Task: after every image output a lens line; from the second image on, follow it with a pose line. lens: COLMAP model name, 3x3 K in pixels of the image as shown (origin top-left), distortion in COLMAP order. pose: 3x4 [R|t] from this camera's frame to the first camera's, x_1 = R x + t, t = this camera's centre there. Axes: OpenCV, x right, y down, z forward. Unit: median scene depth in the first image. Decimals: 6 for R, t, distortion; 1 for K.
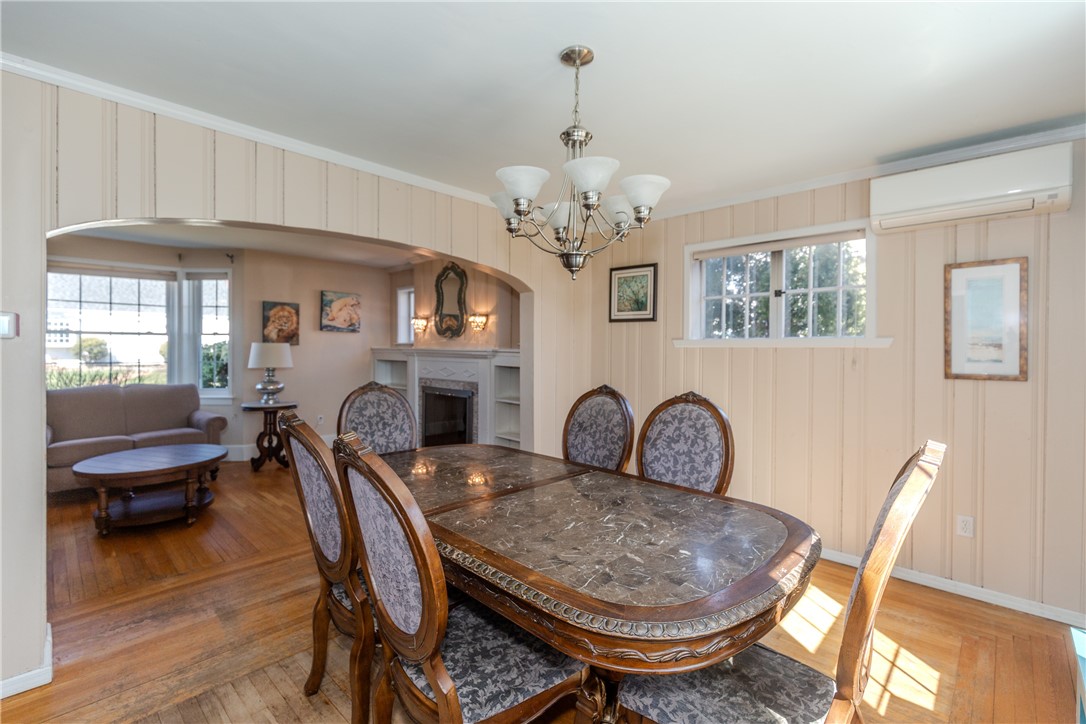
lens RADIAL K [[483.7, 0, 545.5], [0, 483.7, 353.8], [0, 0, 1]] dist [-0.001184, -0.000860]
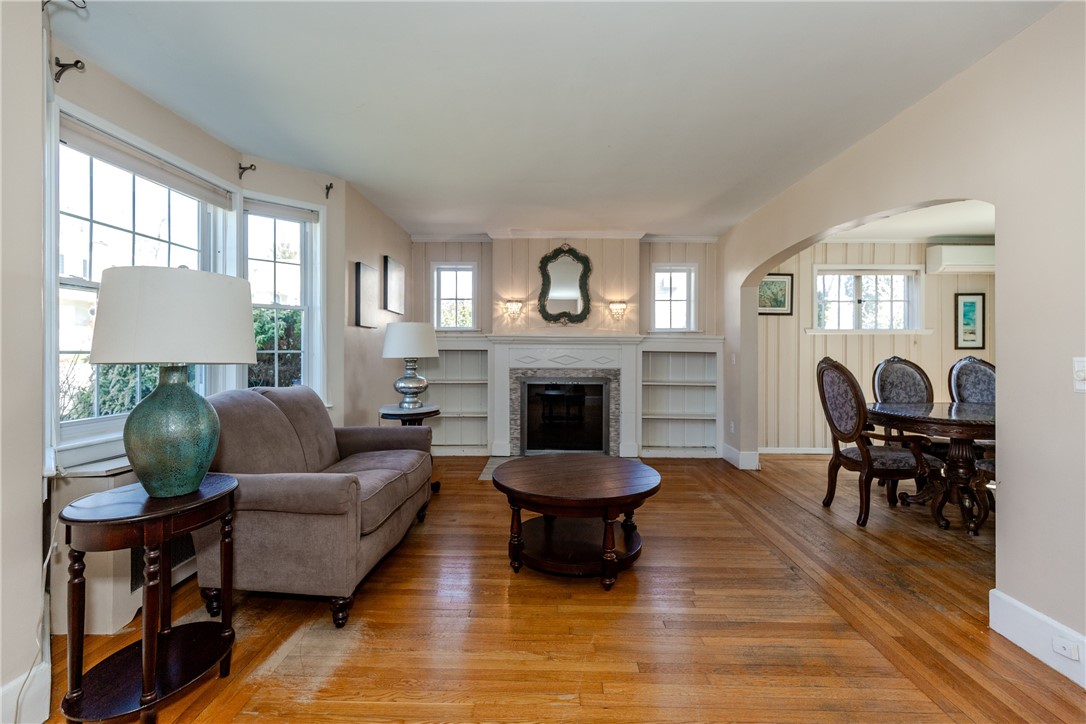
lens RADIAL K [[483.7, 0, 545.2], [0, 483.7, 355.4], [0, 0, 1]] dist [-0.001184, -0.000860]
pose [[0.732622, -0.016408, 0.680438, -1.391305], [0.009561, 0.999859, 0.013816, 0.024381], [-0.680569, -0.003616, 0.732675, 0.520626]]
